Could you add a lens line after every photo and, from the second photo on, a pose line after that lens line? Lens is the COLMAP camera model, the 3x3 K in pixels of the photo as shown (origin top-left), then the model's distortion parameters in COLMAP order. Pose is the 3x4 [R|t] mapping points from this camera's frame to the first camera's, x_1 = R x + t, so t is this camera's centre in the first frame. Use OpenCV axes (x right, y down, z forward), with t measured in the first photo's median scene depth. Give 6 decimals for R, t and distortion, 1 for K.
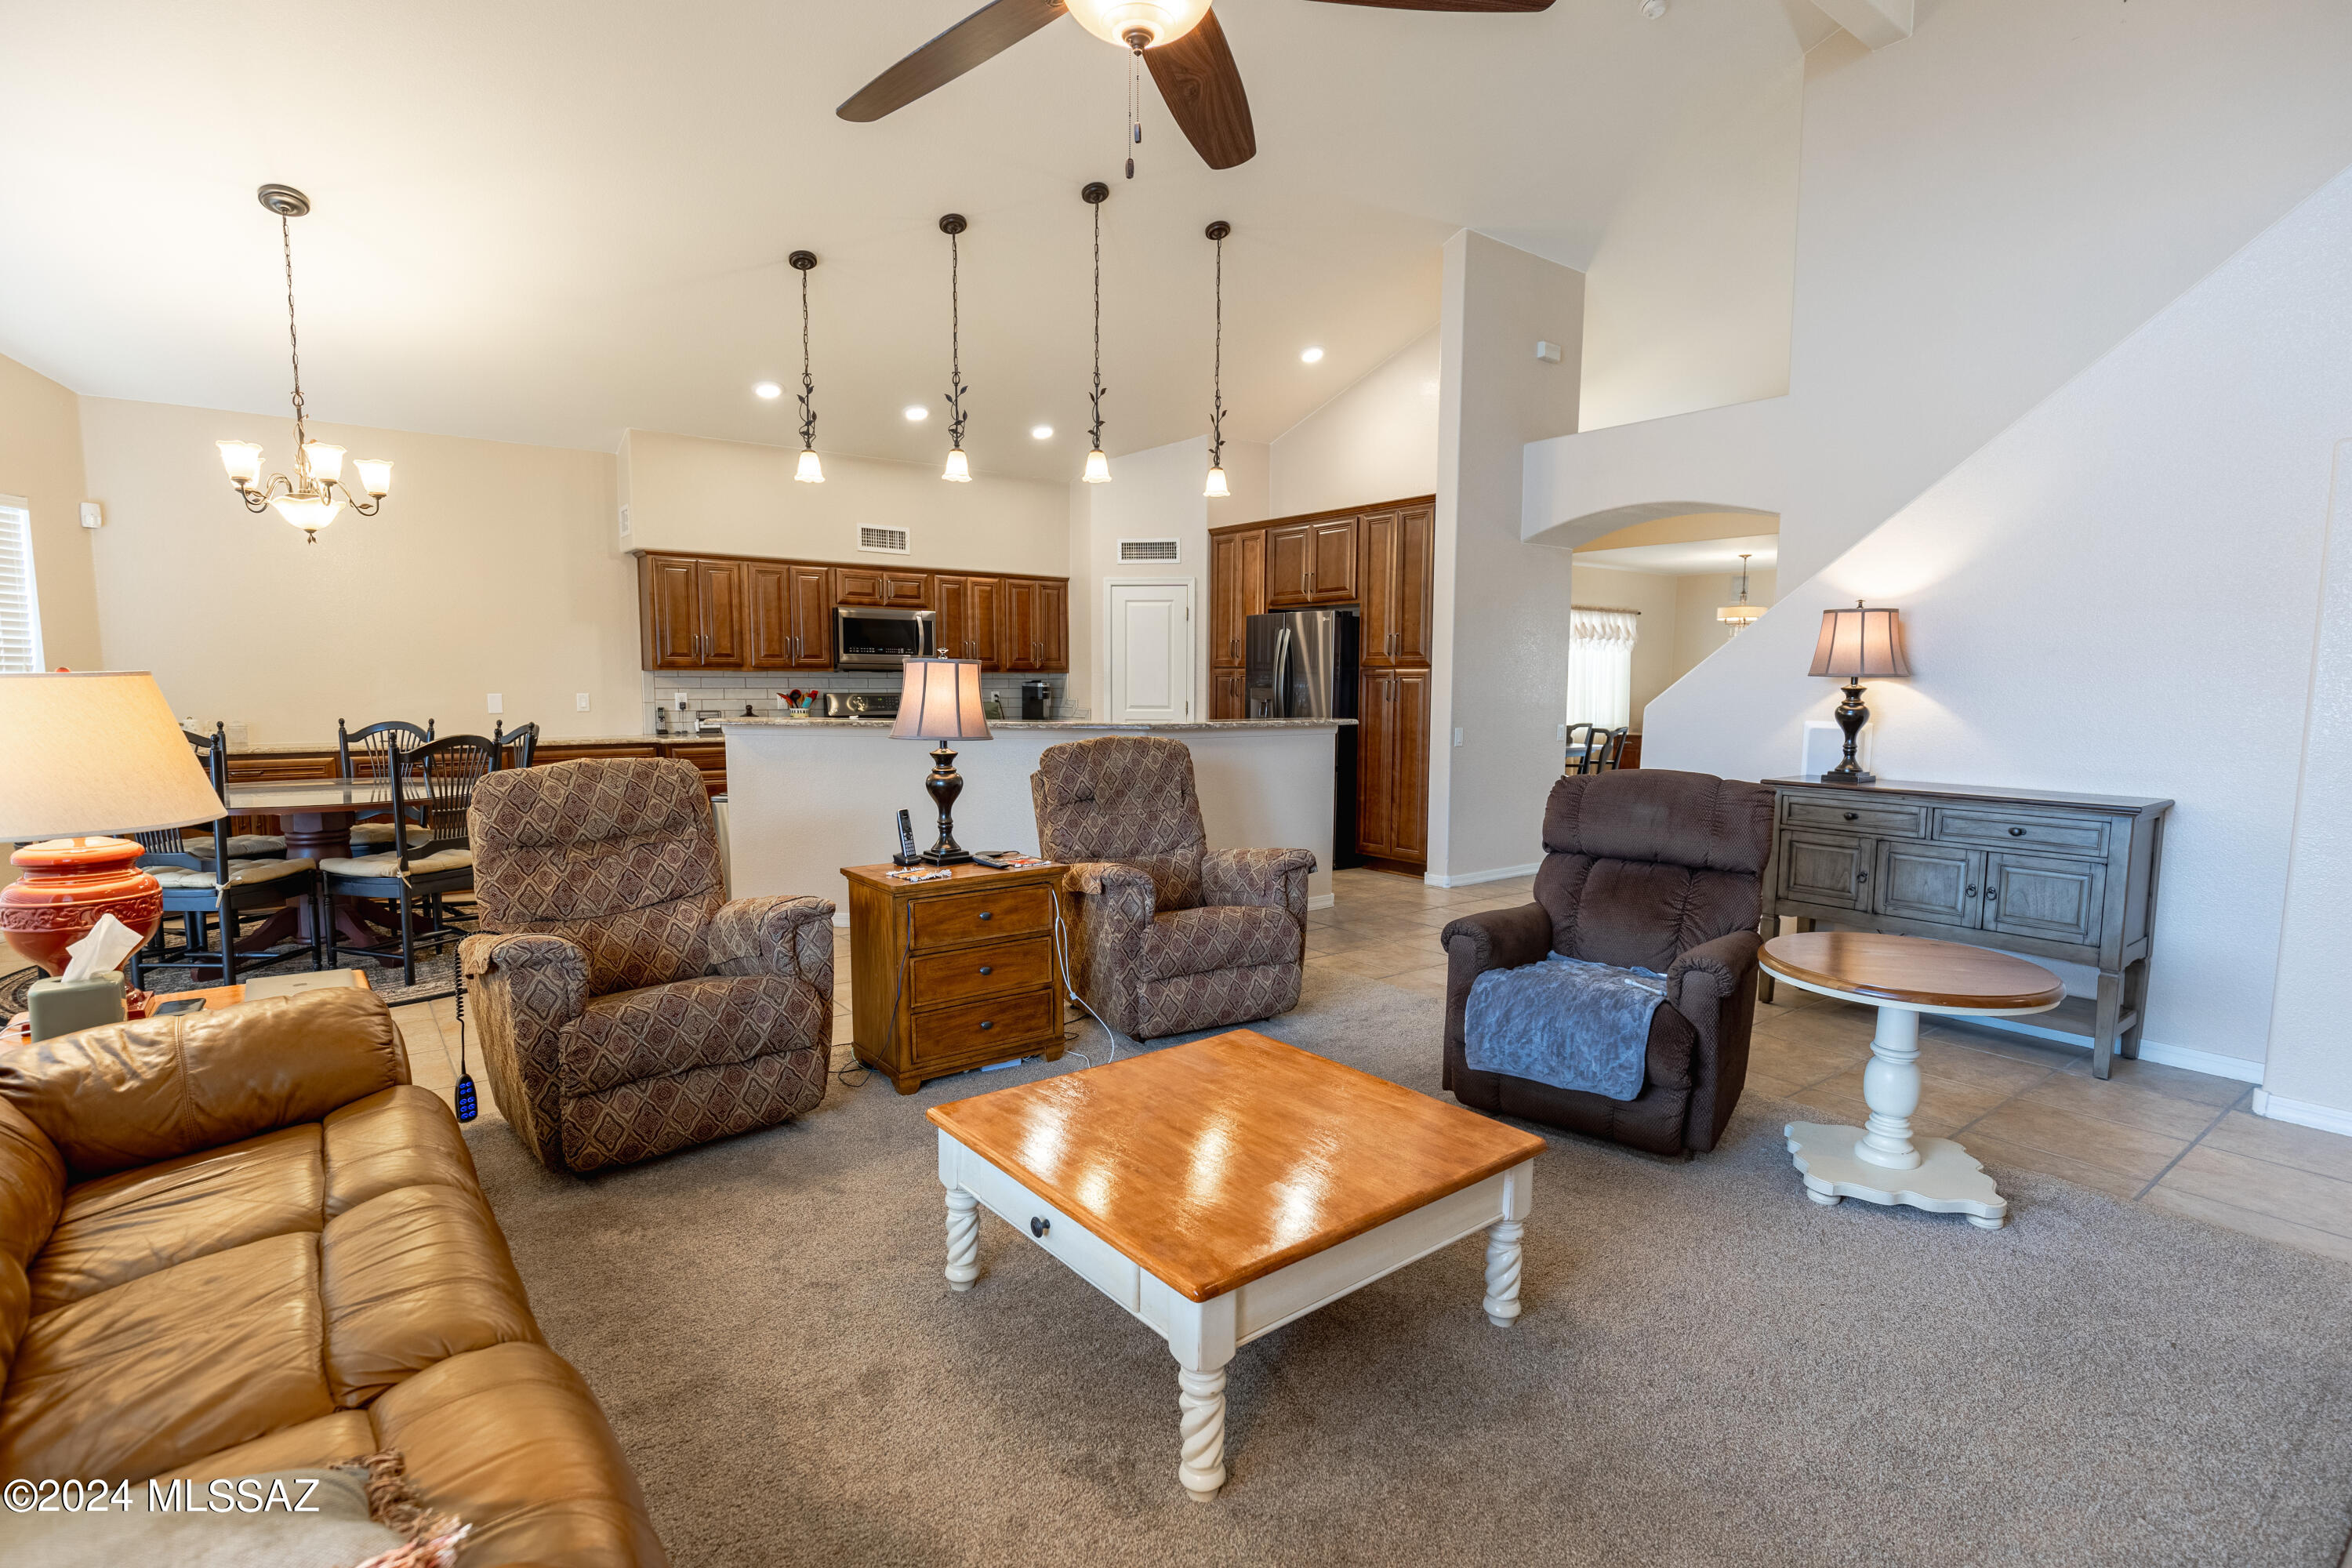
lens RADIAL K [[1165.5, 0, 1187.6], [0, 1165.5, 782.9], [0, 0, 1]] dist [0.004267, 0.001246]
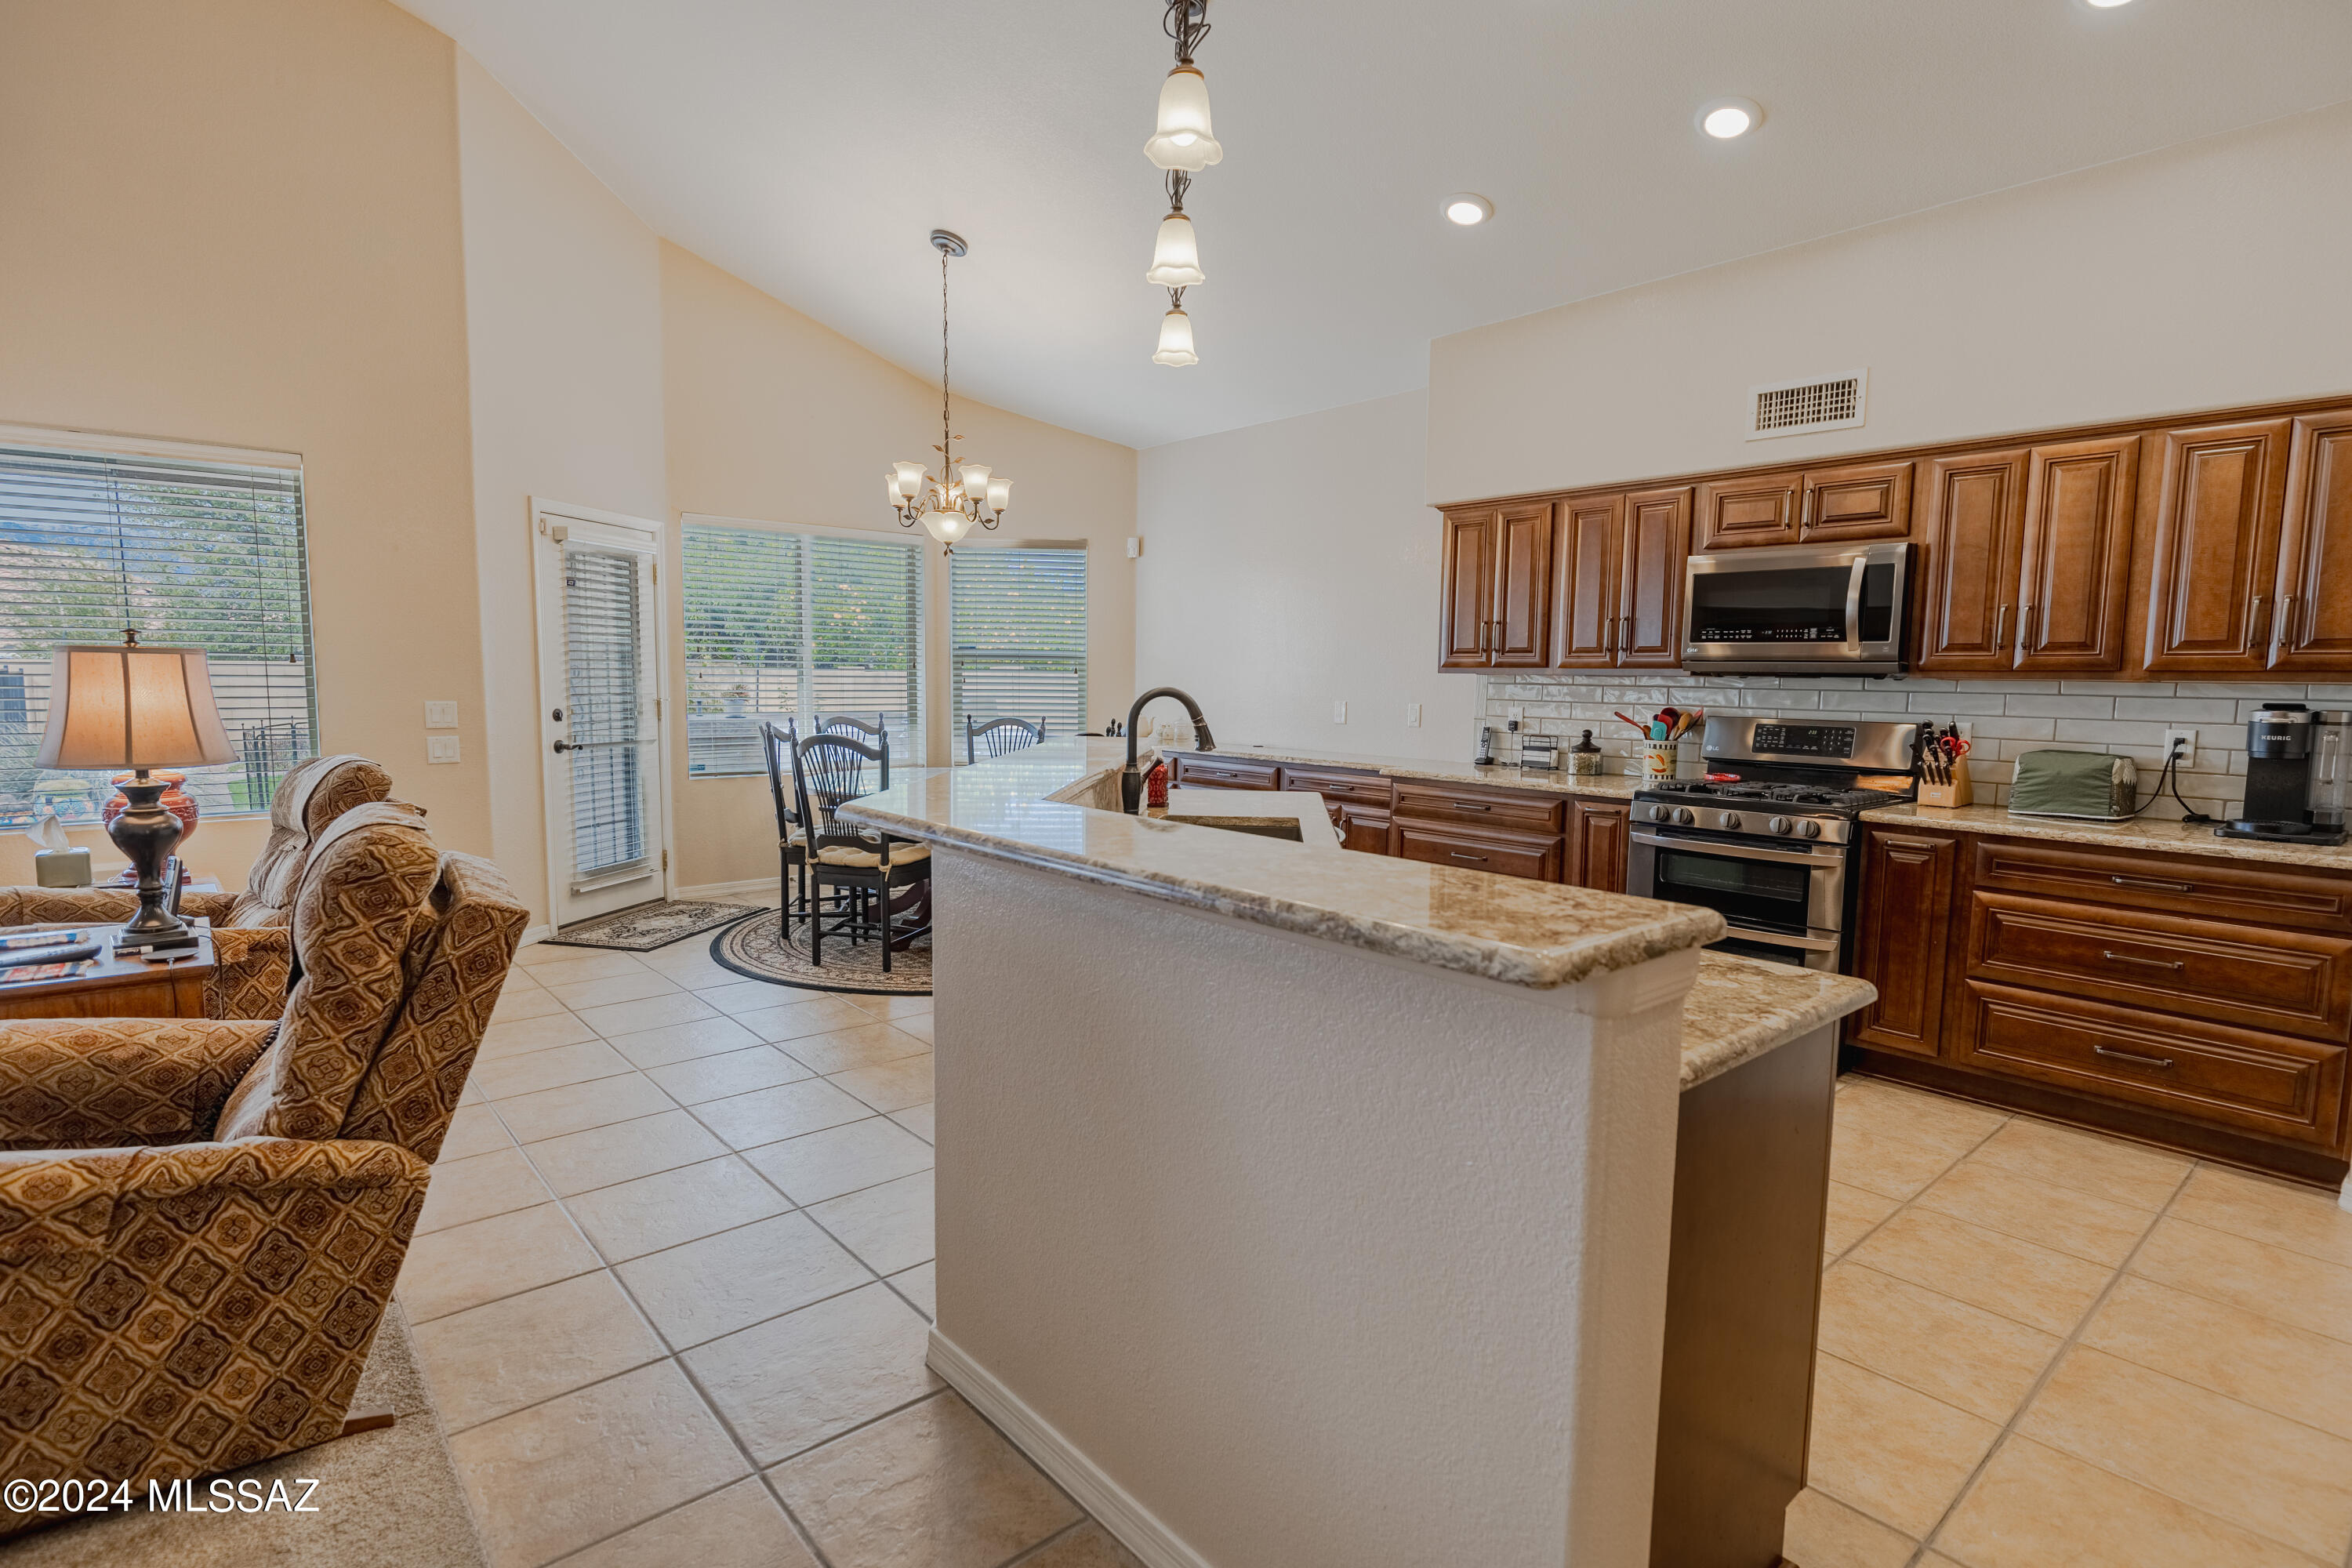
lens RADIAL K [[1165.5, 0, 1191.6], [0, 1165.5, 790.8], [0, 0, 1]] dist [0.004267, 0.001246]
pose [[0.077732, 0.101732, -0.991770, 0.236059], [-0.105770, 0.990008, 0.093261, -0.072196], [0.991348, 0.097650, 0.087715, 0.763196]]
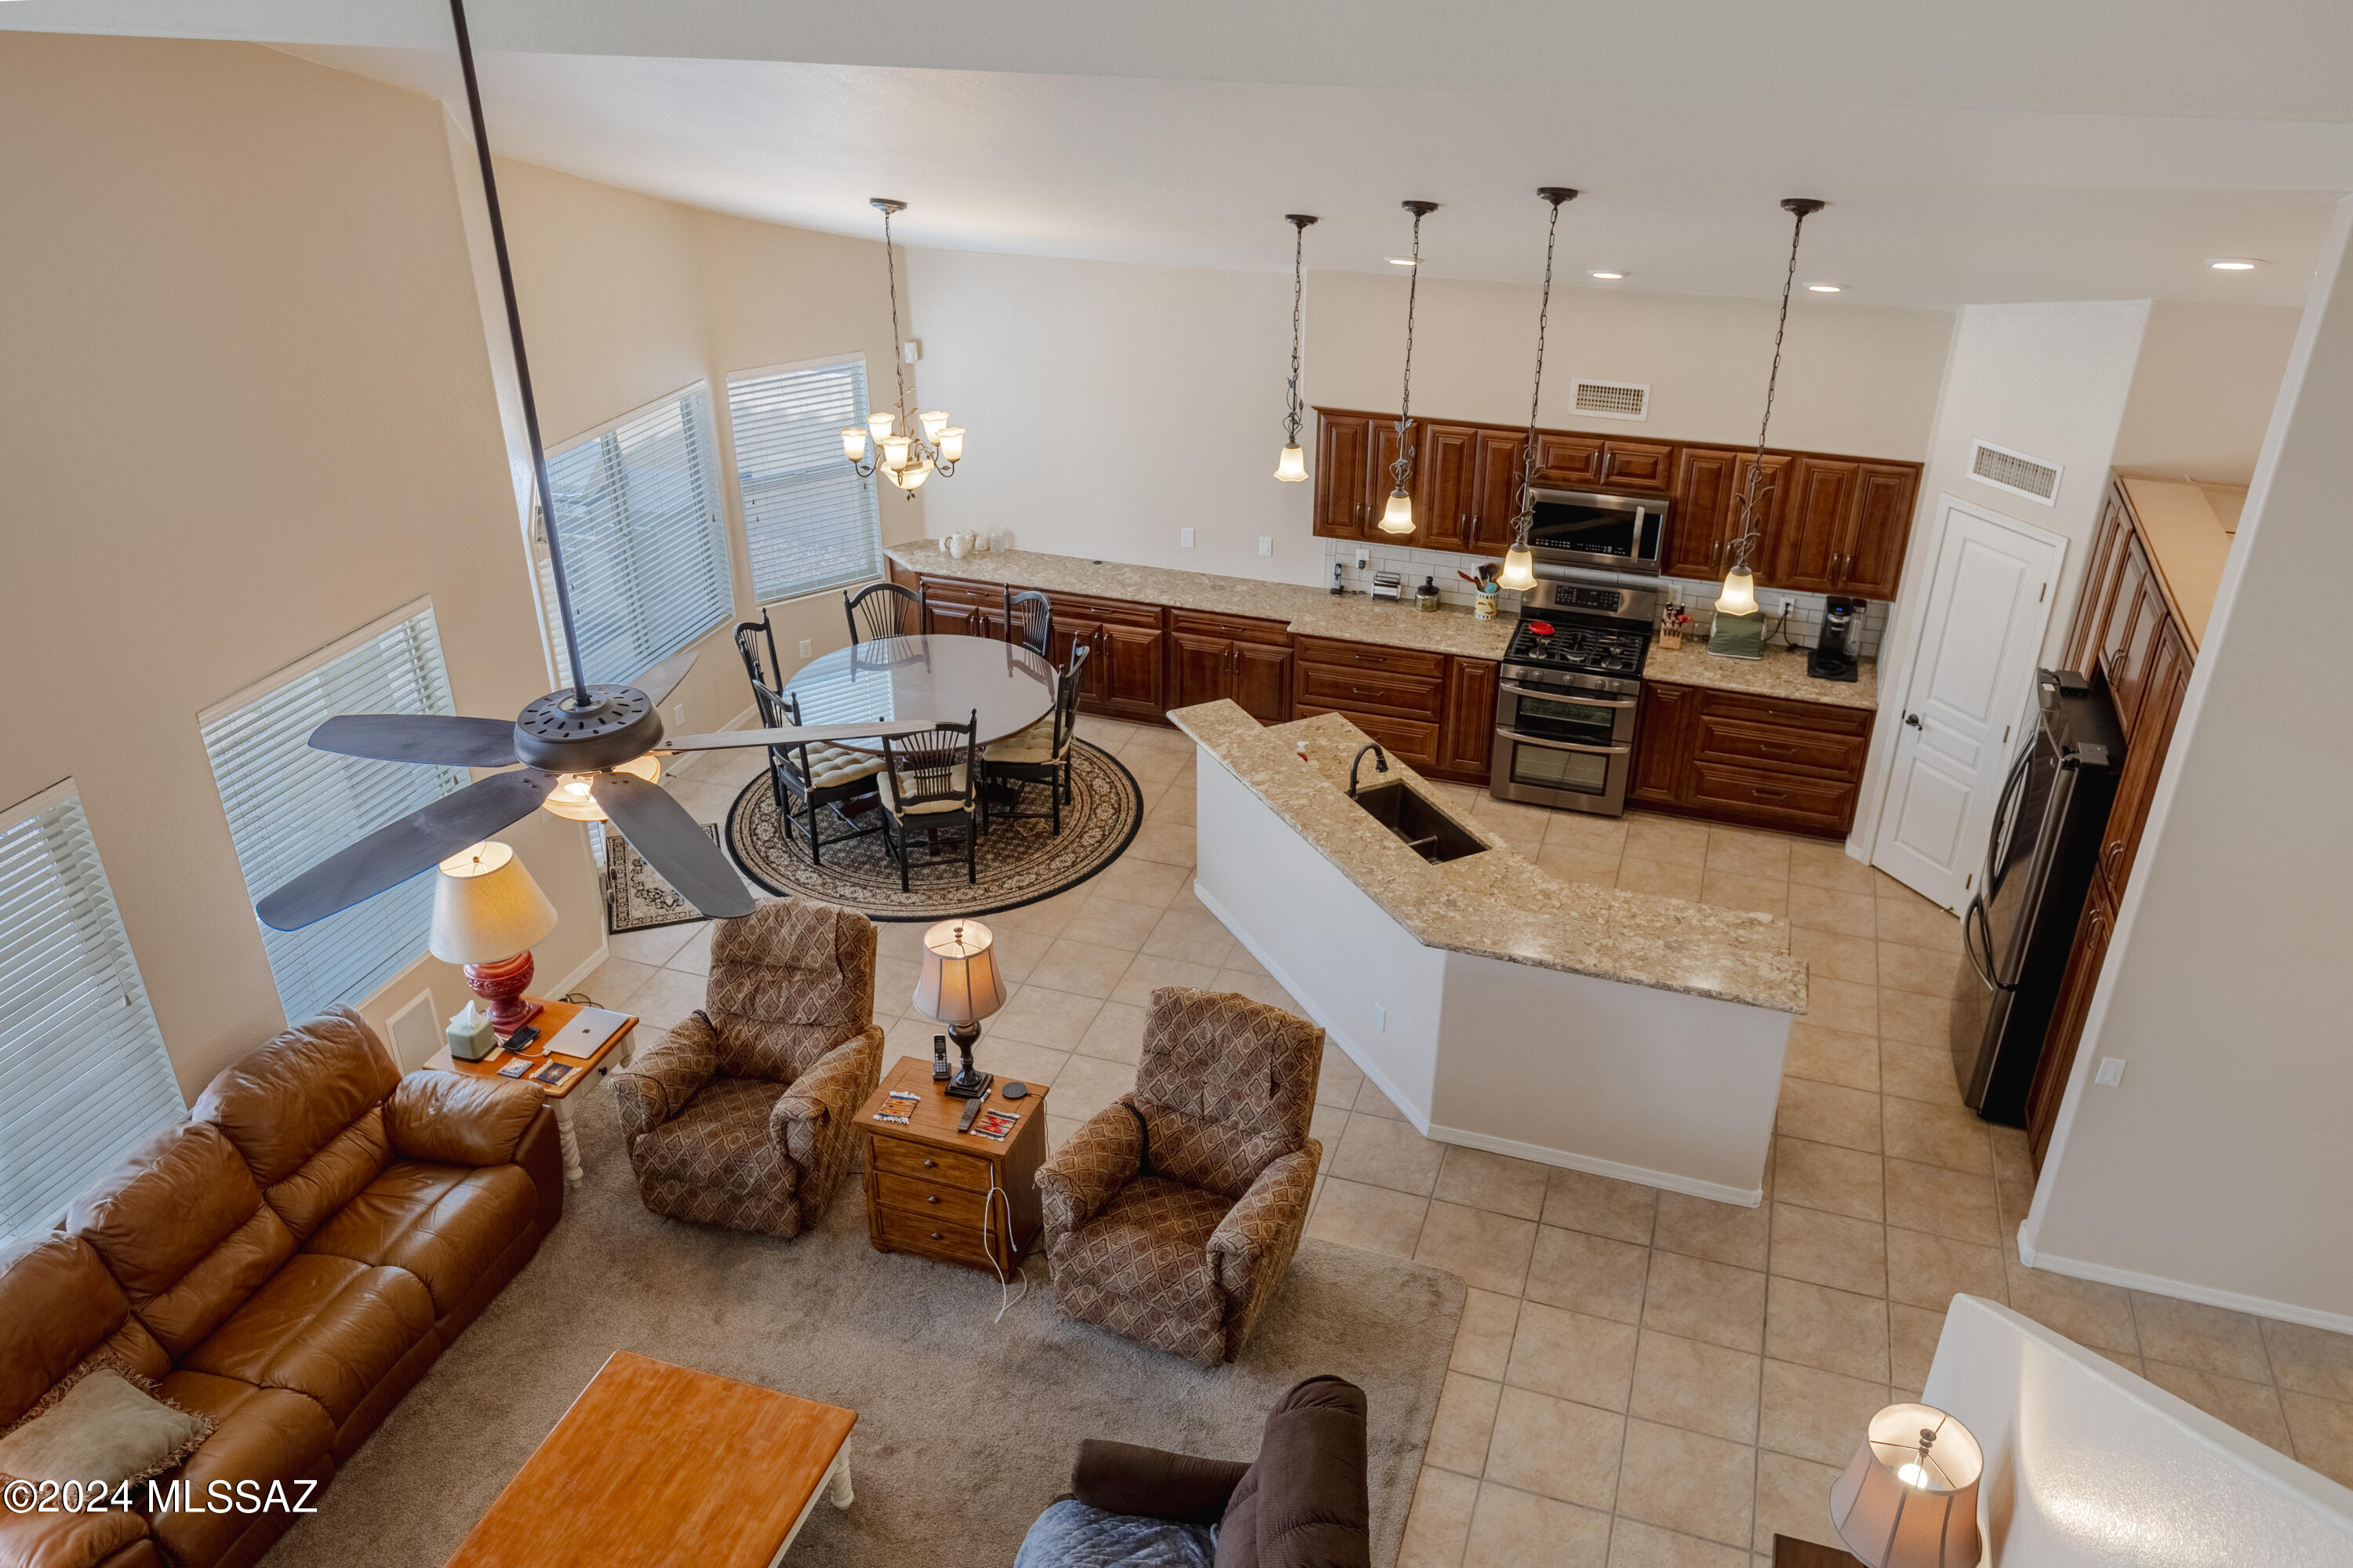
lens RADIAL K [[1760.8, 0, 1157.5], [0, 1760.8, 797.0], [0, 0, 1]] dist [0.016155, 0.000226]
pose [[0.552207, 0.392007, -0.735797, 0.519542], [-0.069232, 0.901074, 0.428103, -0.464401], [0.830827, -0.185461, 0.524719, 0.154567]]
